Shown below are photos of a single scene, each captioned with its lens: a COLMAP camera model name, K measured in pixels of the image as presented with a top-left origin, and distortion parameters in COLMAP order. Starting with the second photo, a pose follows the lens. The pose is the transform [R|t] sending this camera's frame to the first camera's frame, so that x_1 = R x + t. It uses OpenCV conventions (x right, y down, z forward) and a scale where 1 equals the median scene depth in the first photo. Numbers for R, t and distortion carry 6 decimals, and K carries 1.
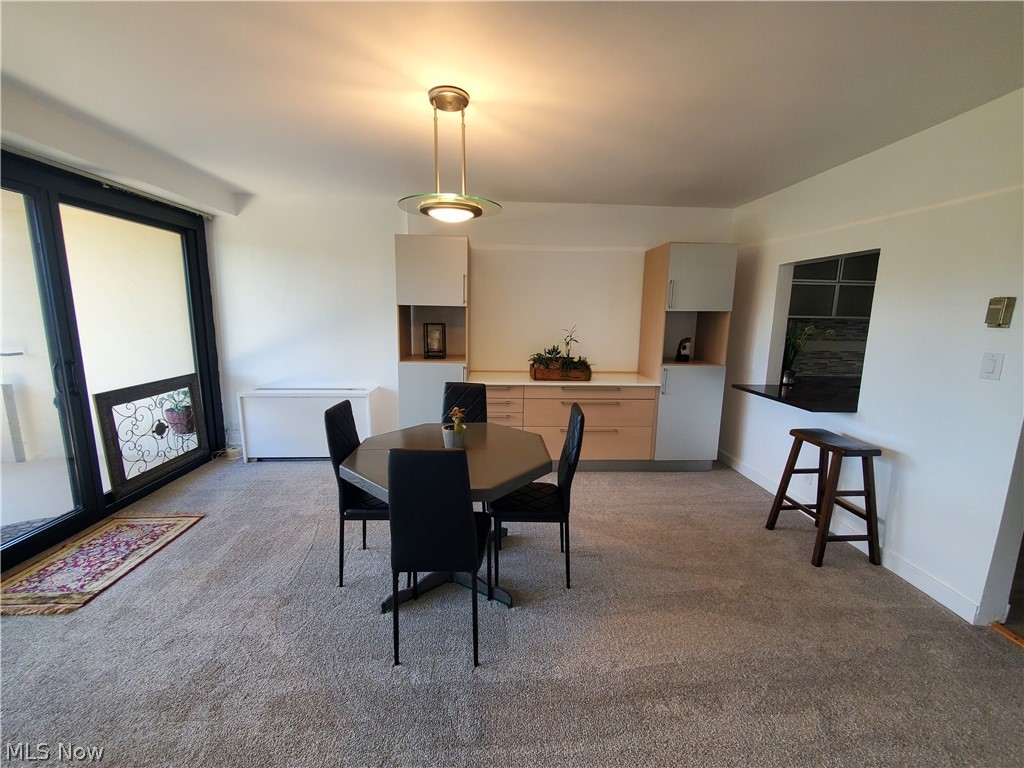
lens RADIAL K [[405.8, 0, 512.0], [0, 405.8, 384.0], [0, 0, 1]] dist [0.000294, -0.000267]
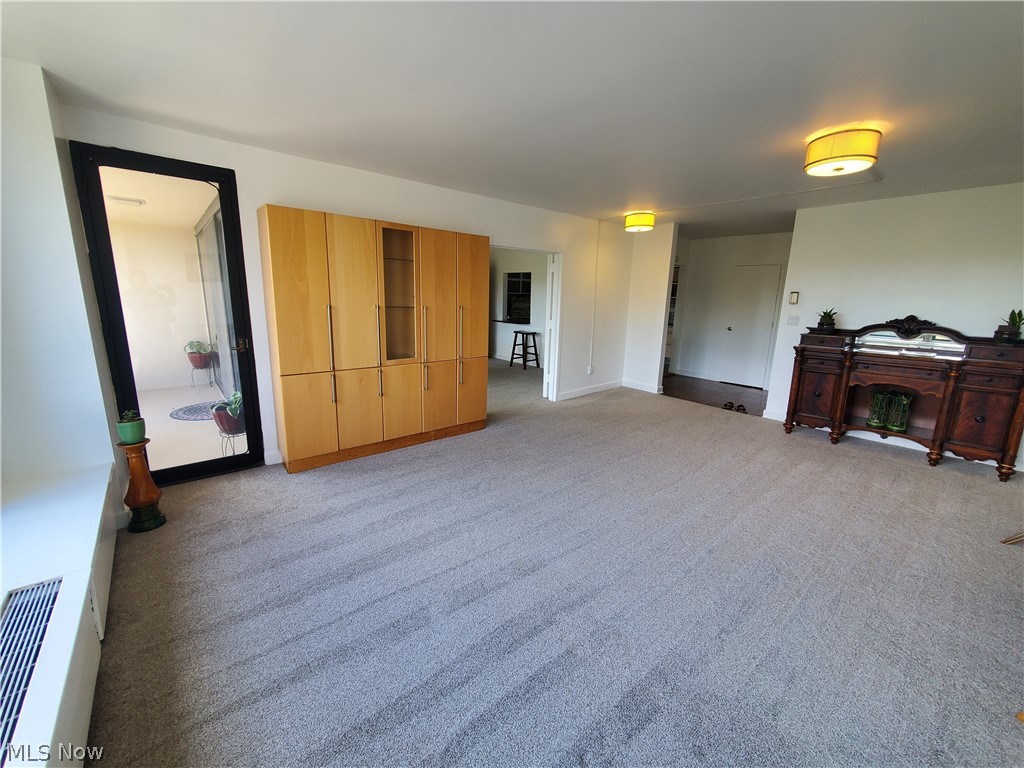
lens RADIAL K [[405.8, 0, 512.0], [0, 405.8, 384.0], [0, 0, 1]] dist [0.000294, -0.000267]
pose [[0.792369, -0.123821, 0.597344, -1.099224], [0.090579, 0.992211, 0.085519, 0.231481], [-0.603280, -0.013656, 0.797412, -1.310340]]
